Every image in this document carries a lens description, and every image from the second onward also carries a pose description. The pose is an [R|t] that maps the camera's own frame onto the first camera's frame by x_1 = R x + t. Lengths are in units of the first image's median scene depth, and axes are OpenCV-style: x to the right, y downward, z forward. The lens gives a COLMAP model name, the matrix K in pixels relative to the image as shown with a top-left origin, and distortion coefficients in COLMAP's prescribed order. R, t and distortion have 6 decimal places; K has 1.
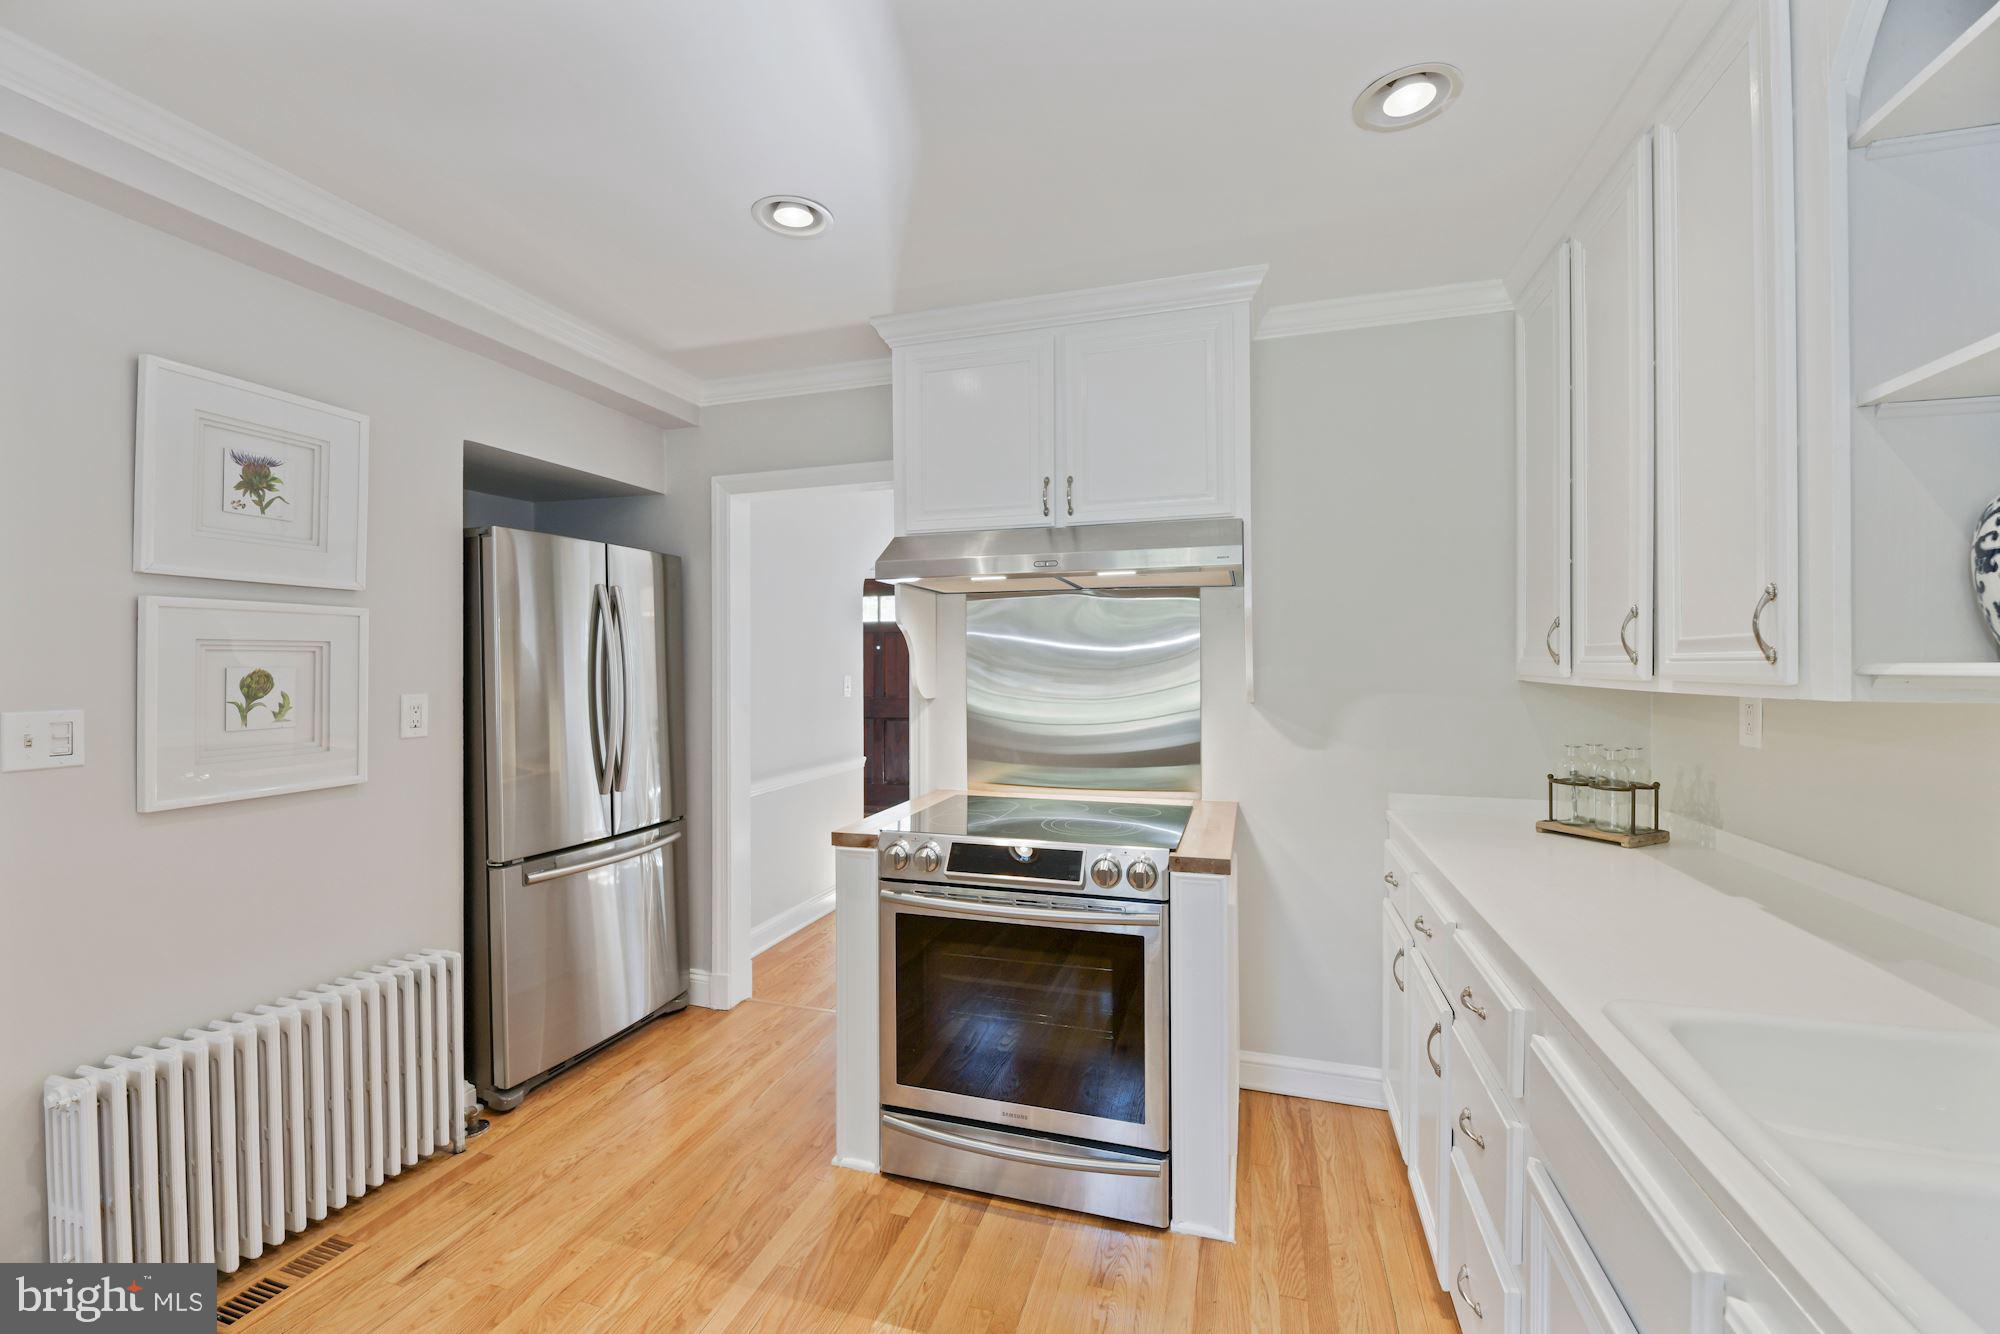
lens RADIAL K [[824.8, 0, 992.3], [0, 824.8, 664.5], [0, 0, 1]] dist [0.000705, -0.000135]
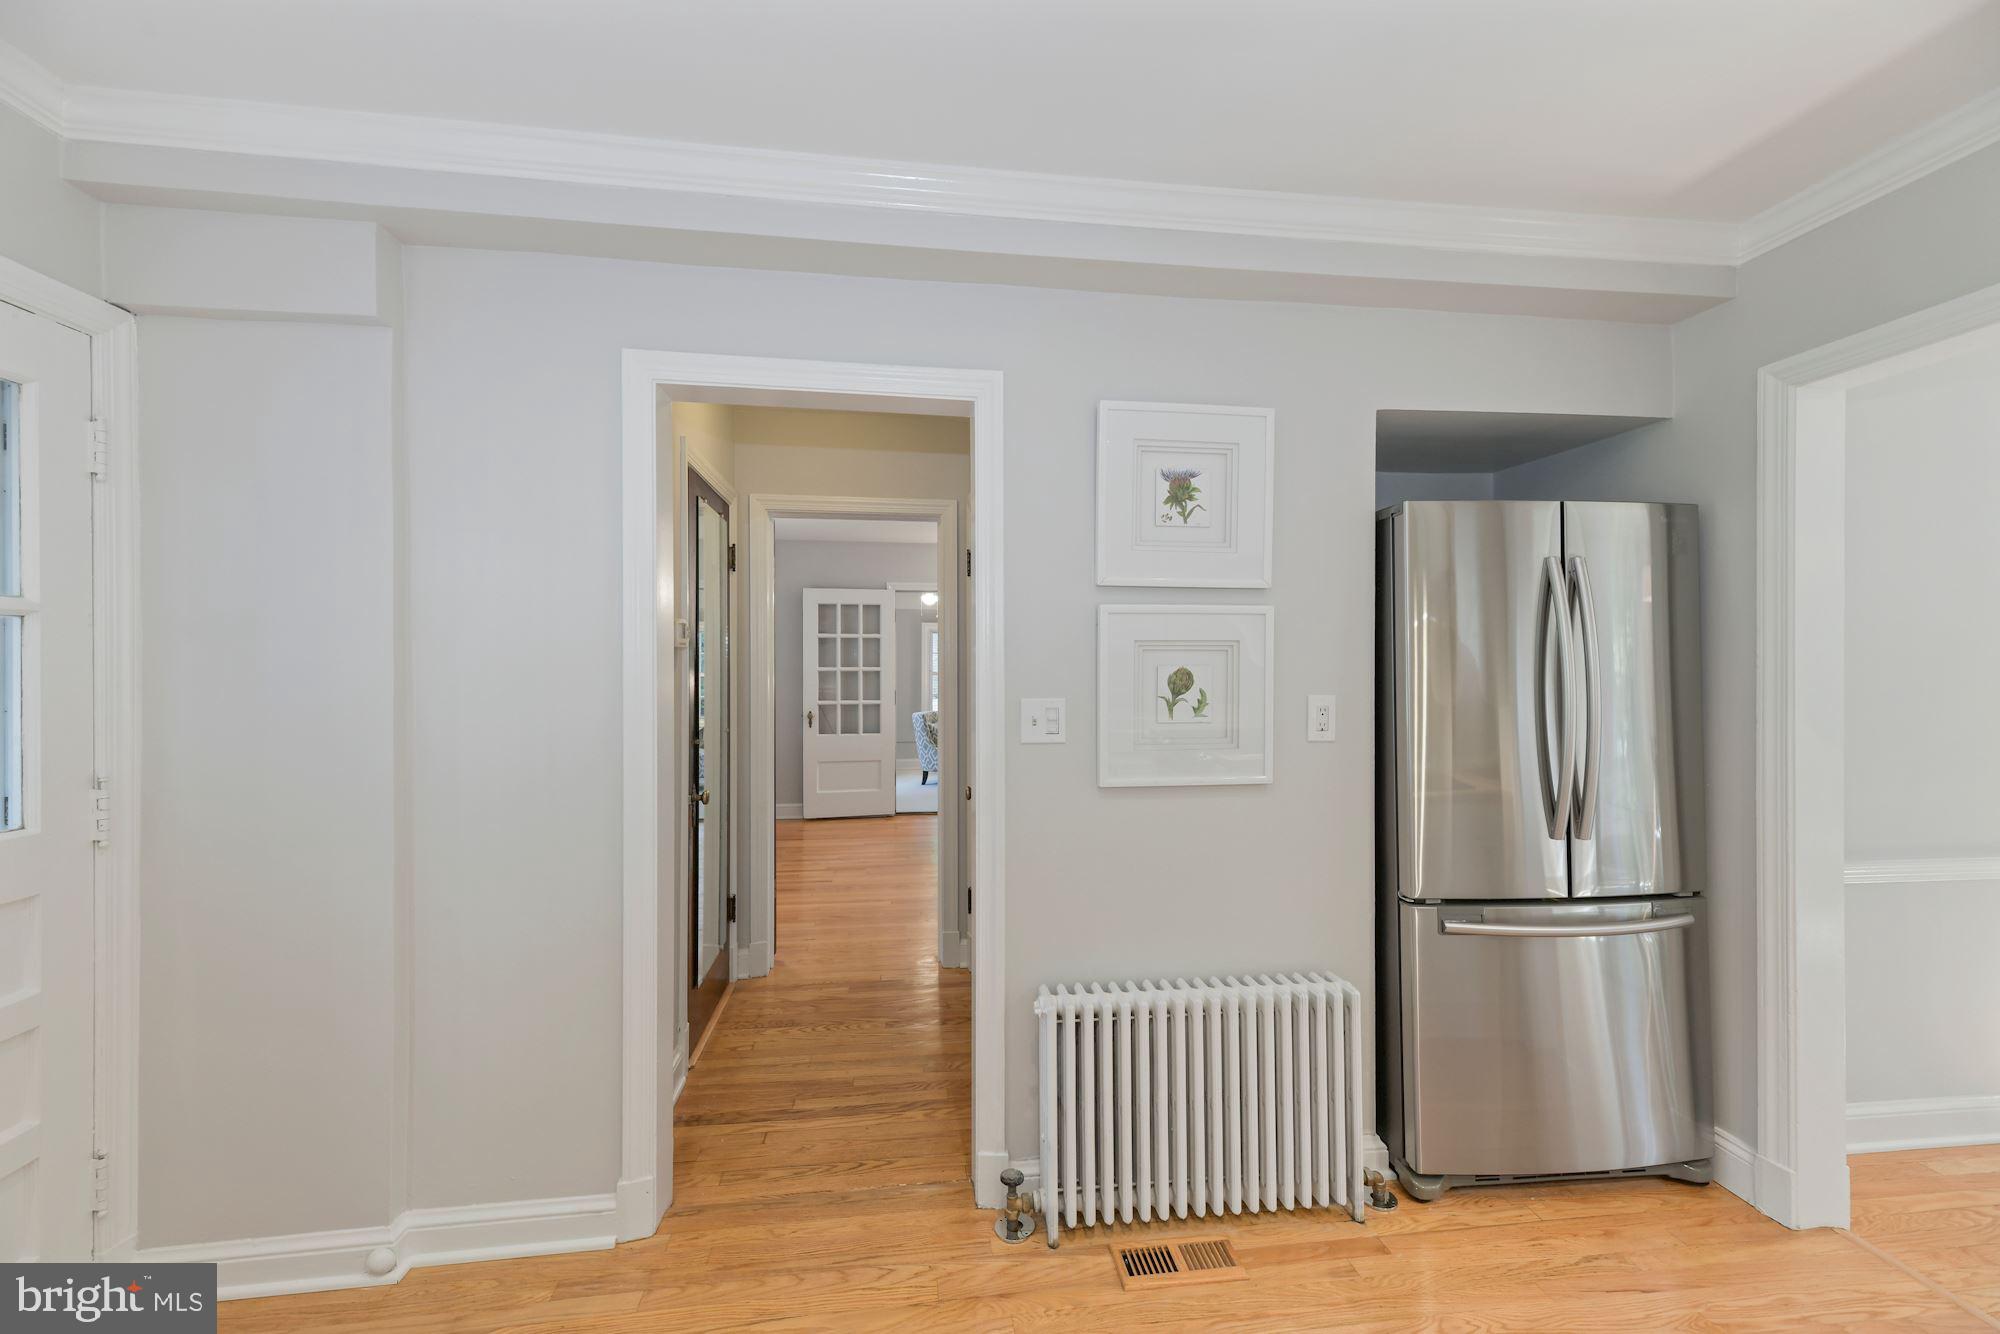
lens RADIAL K [[805.2, 0, 1000.0], [0, 805.2, 658.4], [0, 0, 1]] dist [0.010900, -0.000592]
pose [[0.422794, 0.000805, -0.906225, -0.025079], [-0.003433, 0.999994, -0.000714, -0.003414], [0.906219, 0.003413, 0.422794, 0.266520]]
